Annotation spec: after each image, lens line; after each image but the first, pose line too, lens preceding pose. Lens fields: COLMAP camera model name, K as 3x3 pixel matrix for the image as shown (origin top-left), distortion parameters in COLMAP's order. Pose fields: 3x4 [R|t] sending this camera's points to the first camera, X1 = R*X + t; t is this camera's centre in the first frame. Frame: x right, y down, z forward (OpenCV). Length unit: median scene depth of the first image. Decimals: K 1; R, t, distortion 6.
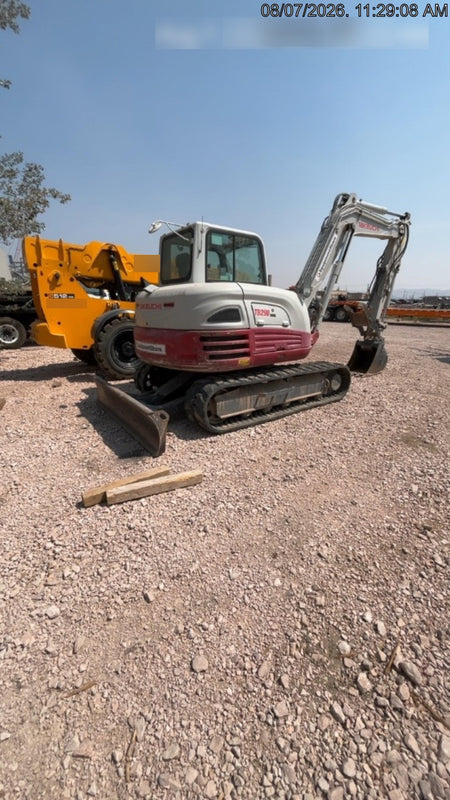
lens RADIAL K [[320.9, 0, 224.9], [0, 320.9, 396.5], [0, 0, 1]] dist [0.001524, 0.000476]
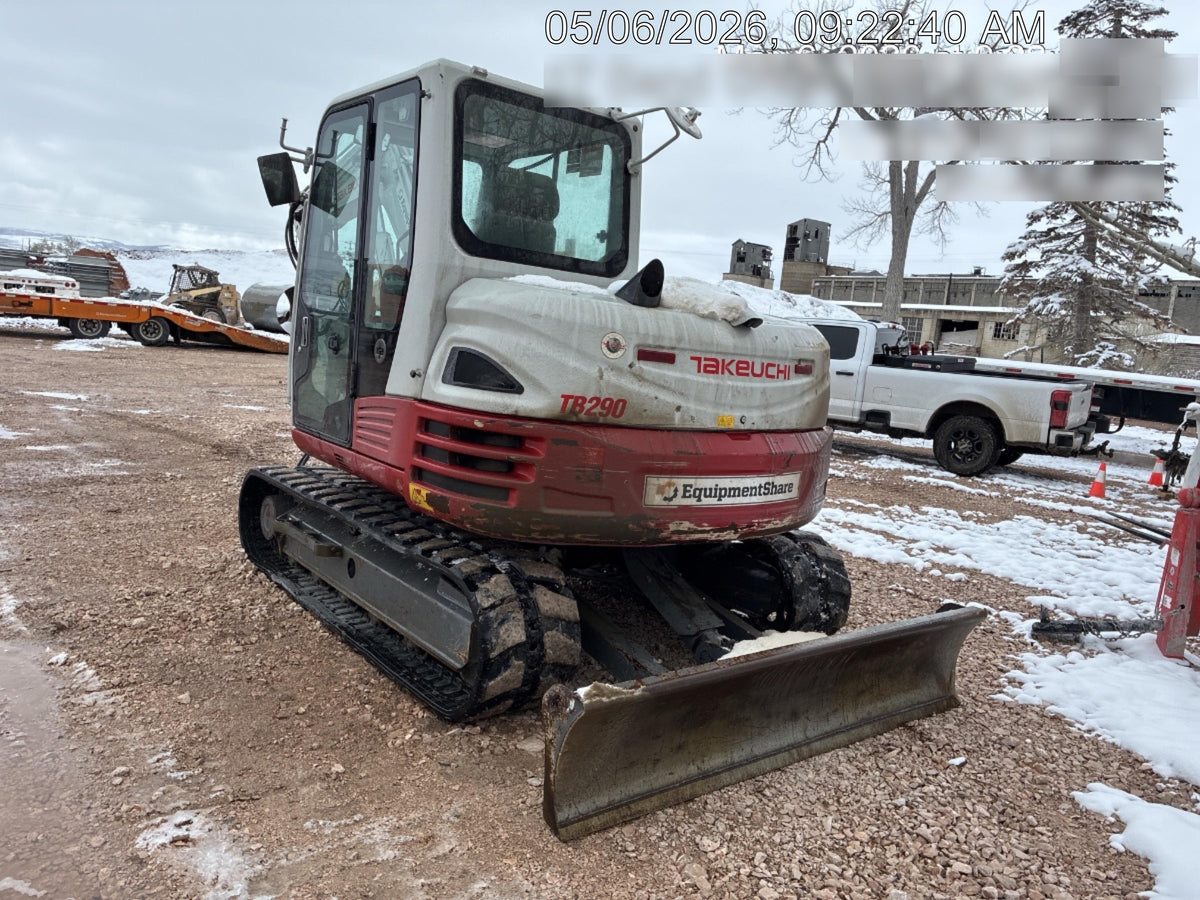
lens RADIAL K [[944.7, 0, 619.5], [0, 944.7, 445.7], [0, 0, 1]] dist [0.062036, -0.002207]
pose [[-0.015925, -0.112804, 0.993490, -1.246664], [0.170835, 0.978699, 0.113863, -0.344045], [-0.985171, 0.171536, 0.003686, 1.165458]]
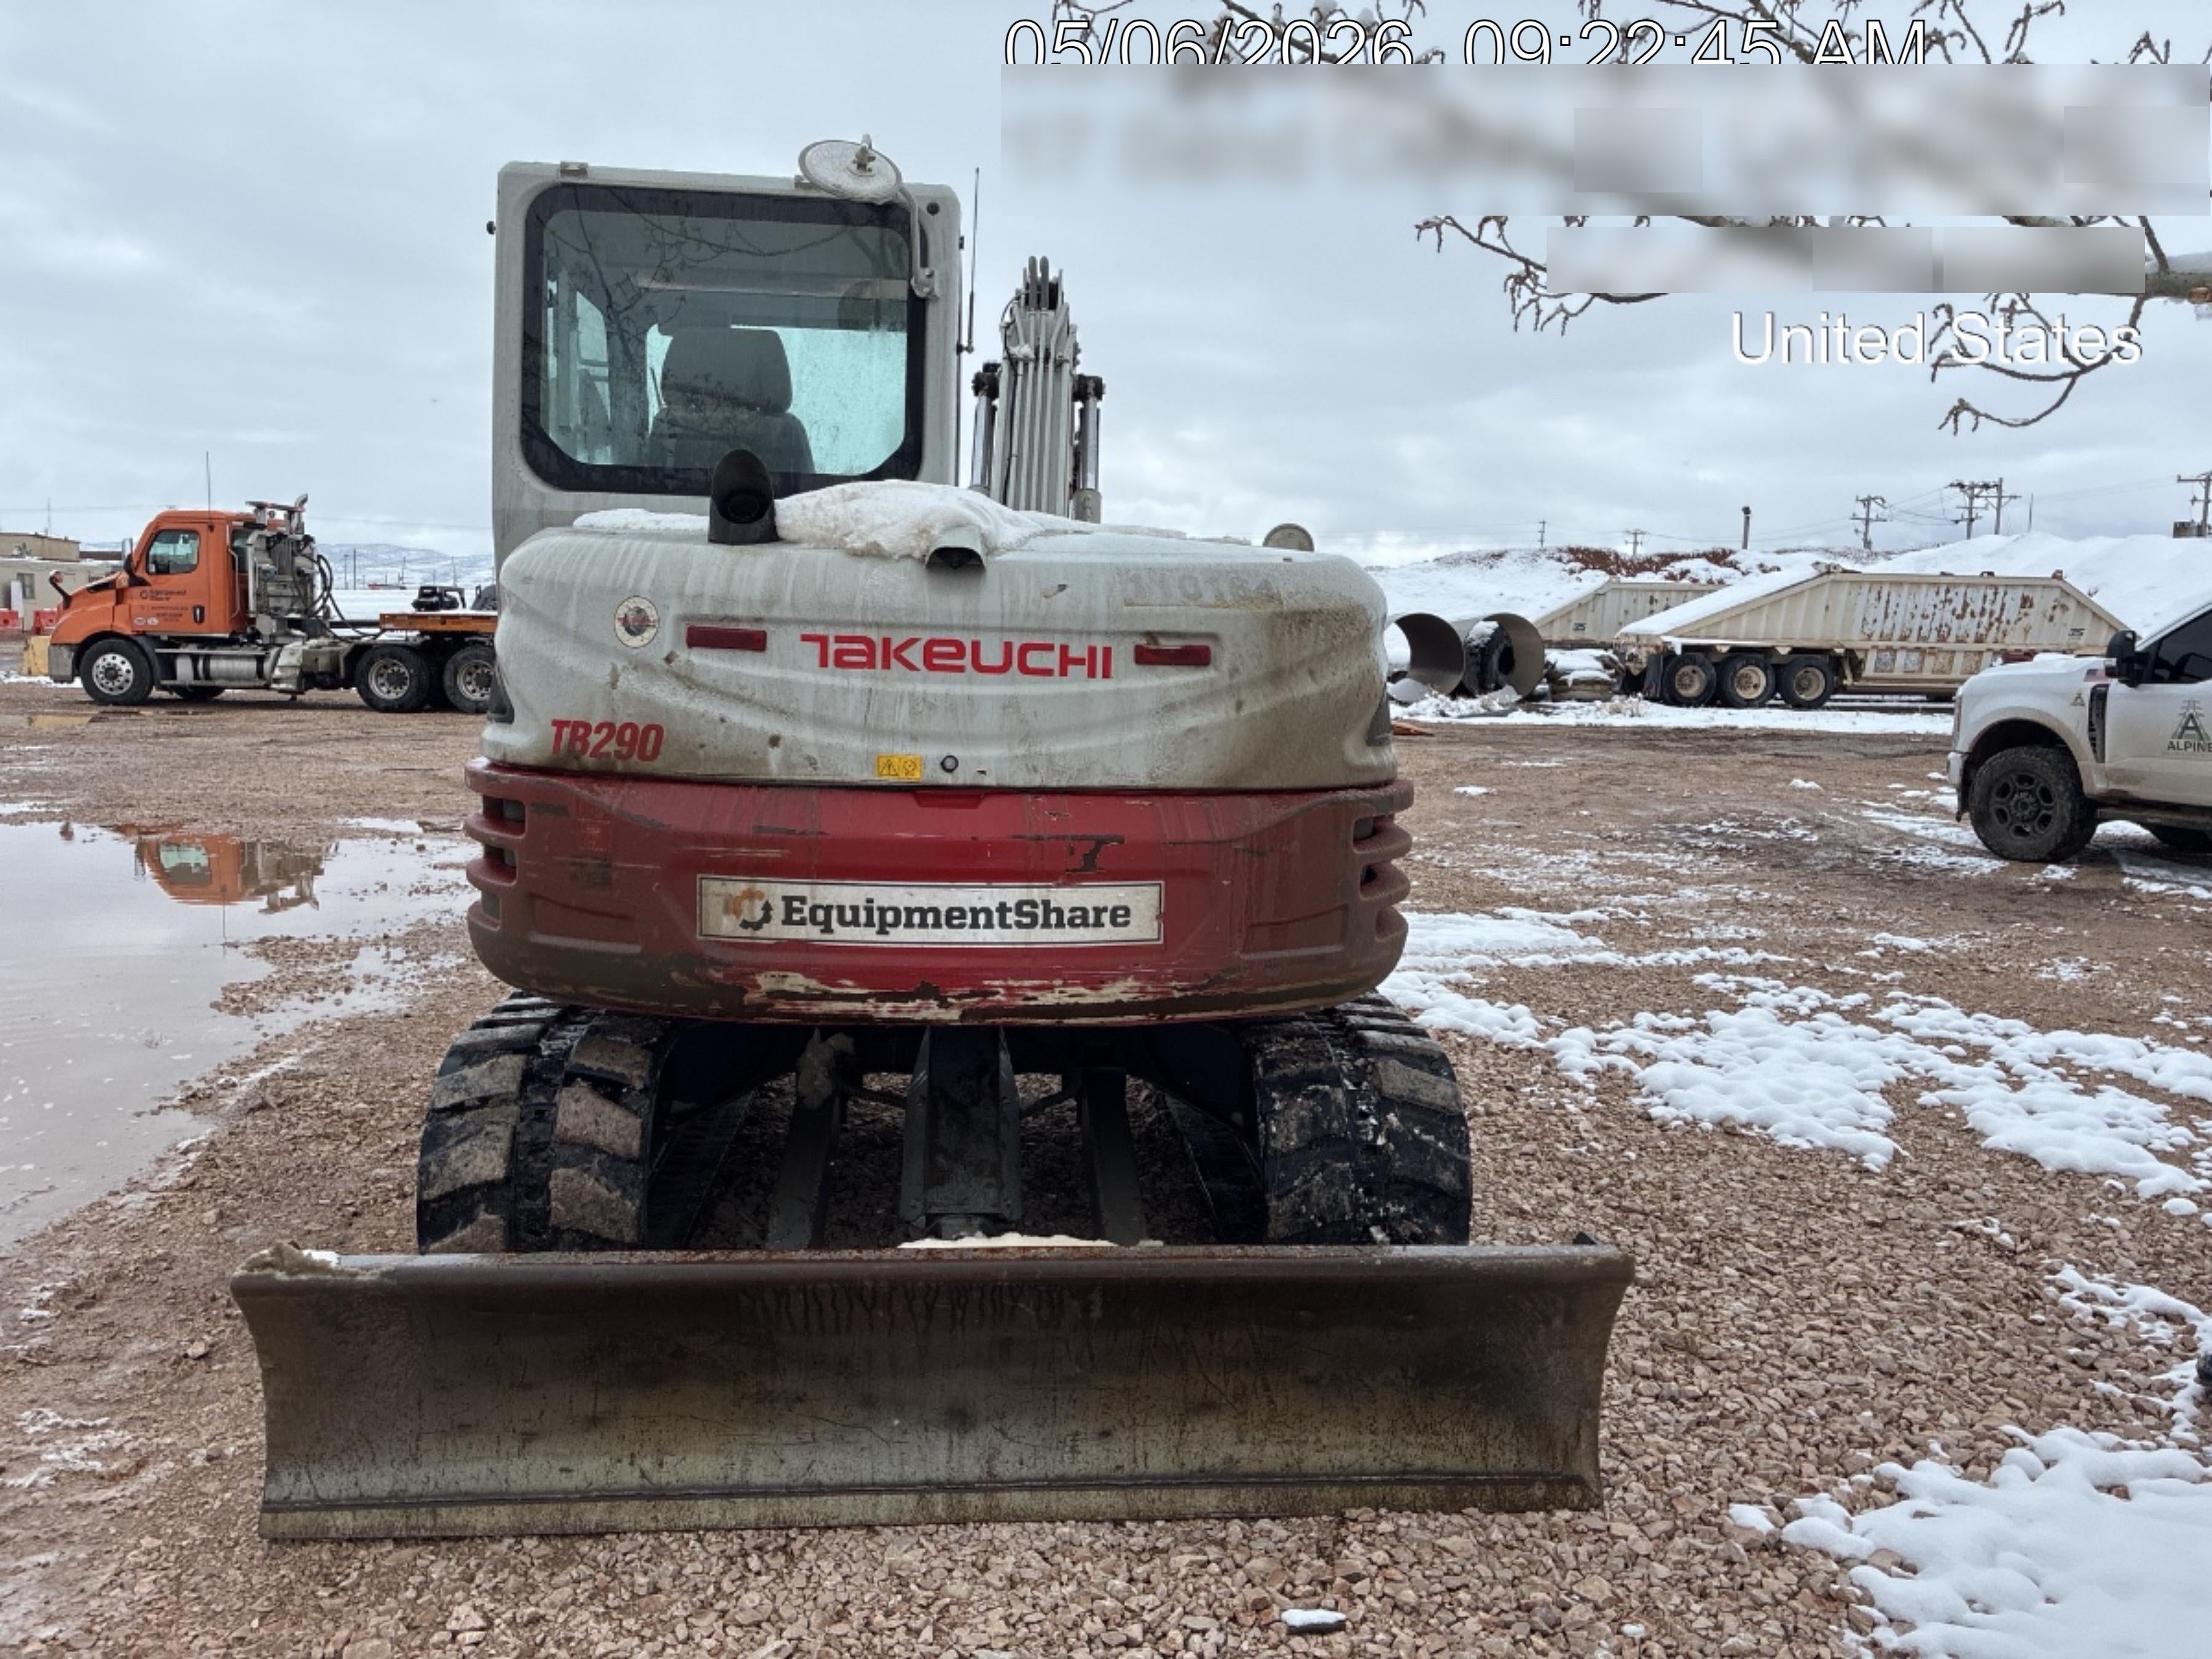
lens RADIAL K [[1690.6, 0, 1118.2], [0, 1690.6, 802.0], [0, 0, 1]] dist [0.055988, -0.071396]
pose [[0.540279, -0.056808, 0.839566, -0.914031], [0.190900, 0.979980, -0.056539, -0.152564], [-0.819546, 0.190820, 0.540307, 0.515472]]
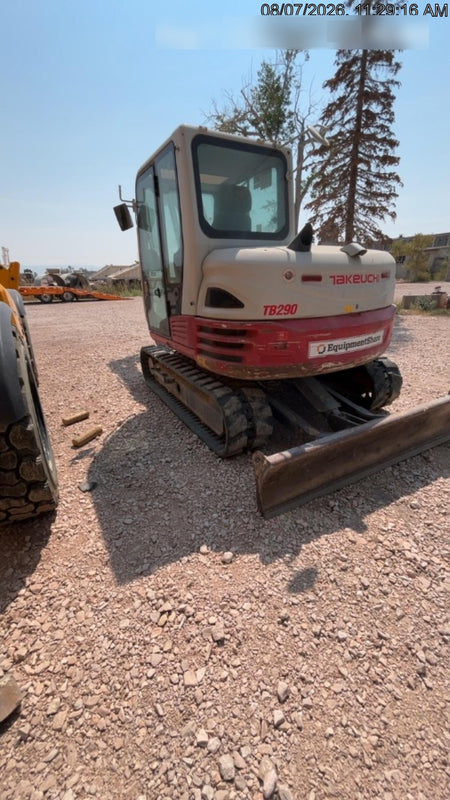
lens RADIAL K [[322.7, 0, 225.0], [0, 322.7, 400.0], [0, 0, 1]] dist [0.000918, 0.000153]
pose [[0.123458, -0.359017, 0.925130, -0.970000], [0.295553, 0.903257, 0.311088, -0.348755], [-0.947316, 0.235018, 0.217623, 1.193866]]
